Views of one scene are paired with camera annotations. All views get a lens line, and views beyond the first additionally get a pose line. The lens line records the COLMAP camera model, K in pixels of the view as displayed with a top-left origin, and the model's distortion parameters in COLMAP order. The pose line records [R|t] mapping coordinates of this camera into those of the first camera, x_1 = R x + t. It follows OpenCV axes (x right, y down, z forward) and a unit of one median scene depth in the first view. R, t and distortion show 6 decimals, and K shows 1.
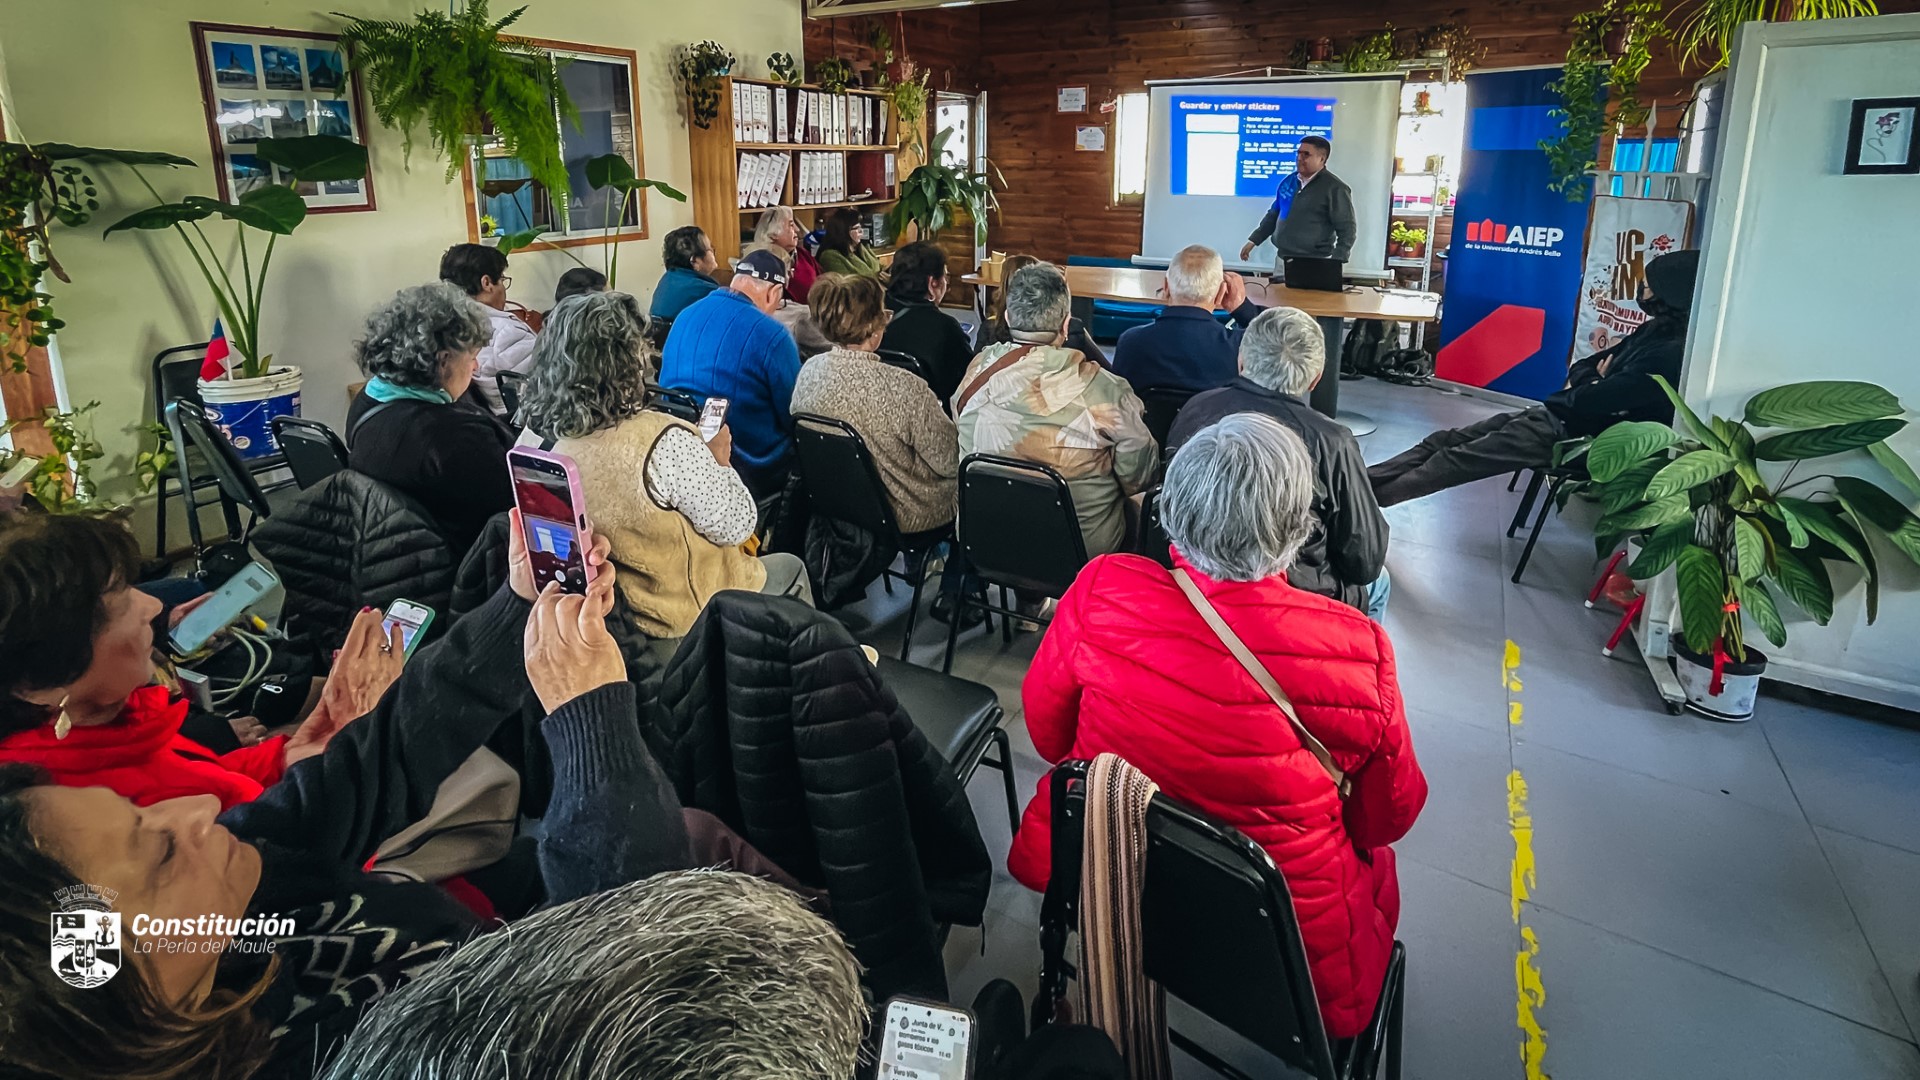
lens RADIAL K [[861.6, 0, 973.7], [0, 861.6, 312.9], [0, 0, 1]] dist [0.000847, 0.000360]
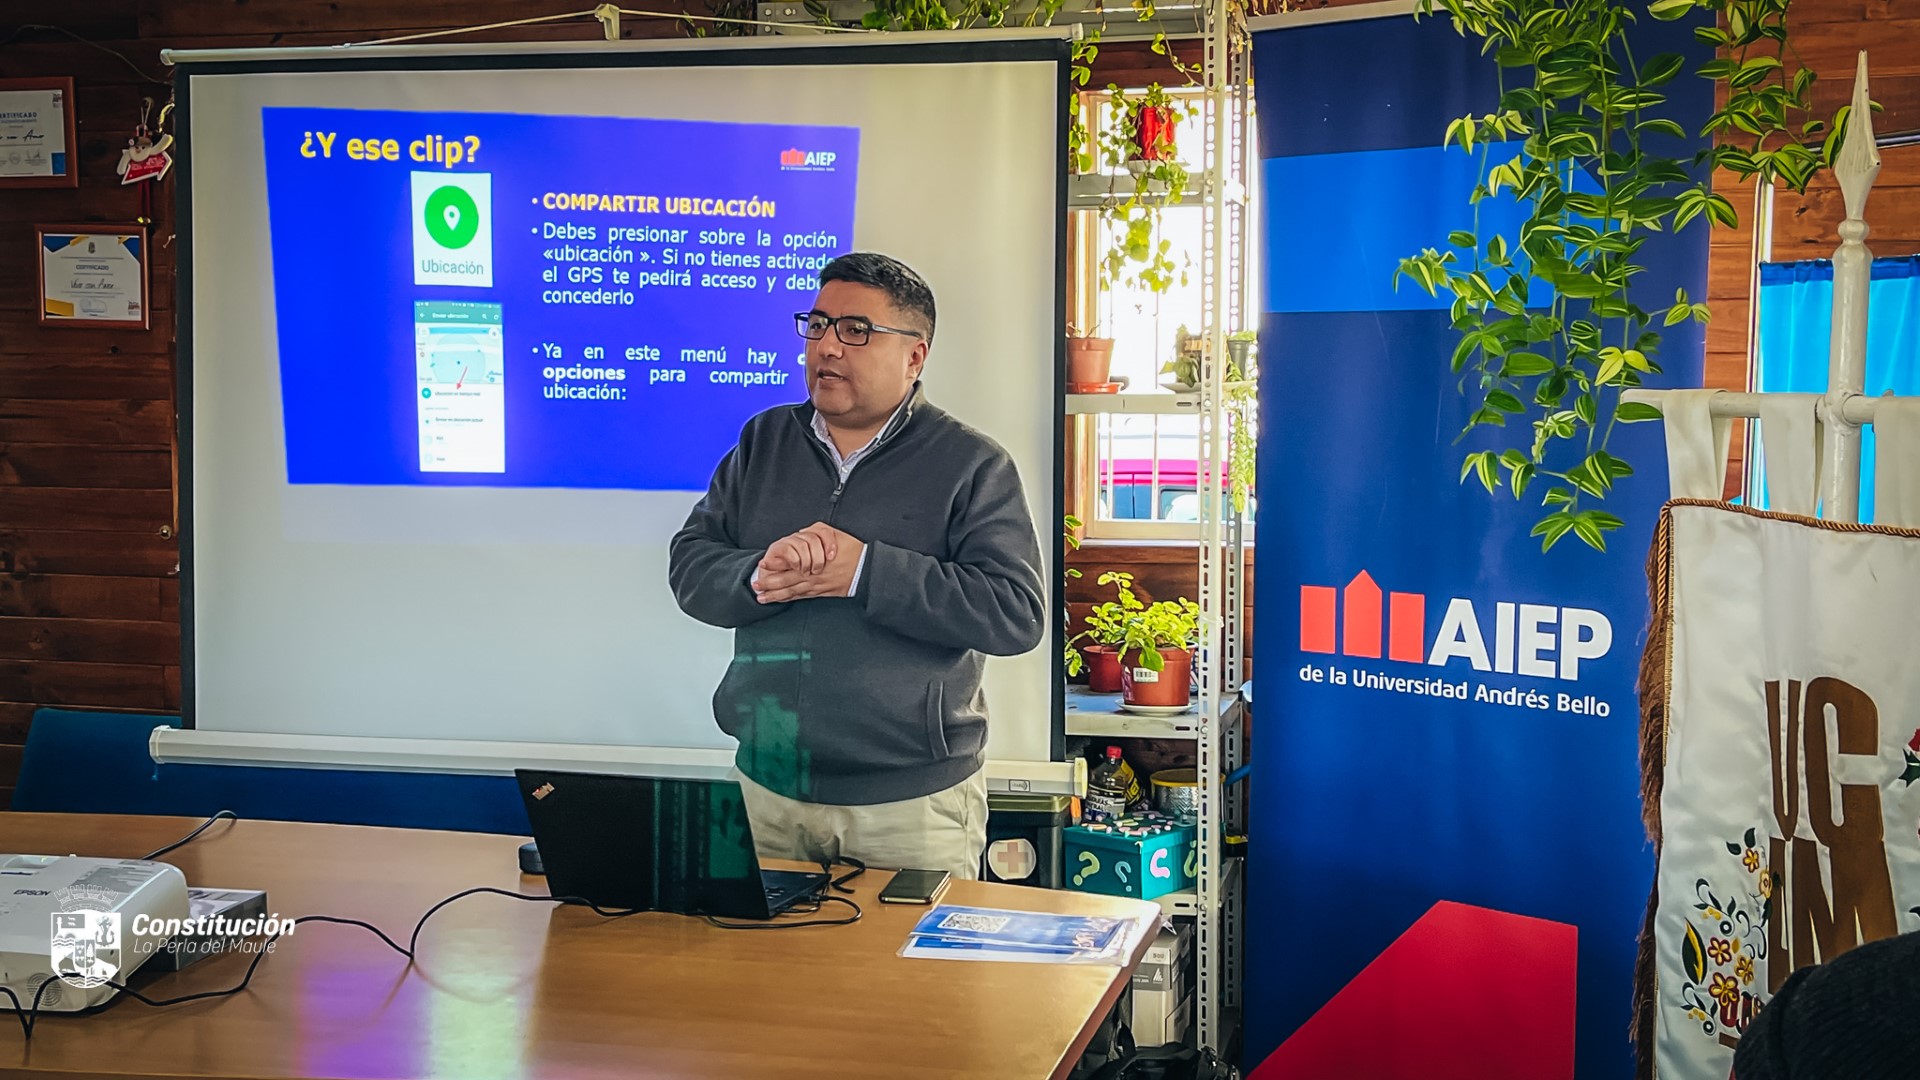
lens RADIAL K [[2187.3, 0, 960.0], [0, 2187.3, 540.0], [0, 0, 1]] dist [0.030533, 0.007271]
pose [[0.966625, -0.024649, 0.255007, 0.300088], [0.048319, 0.995038, -0.086977, -0.064911], [-0.251598, 0.096396, 0.963019, 0.378534]]
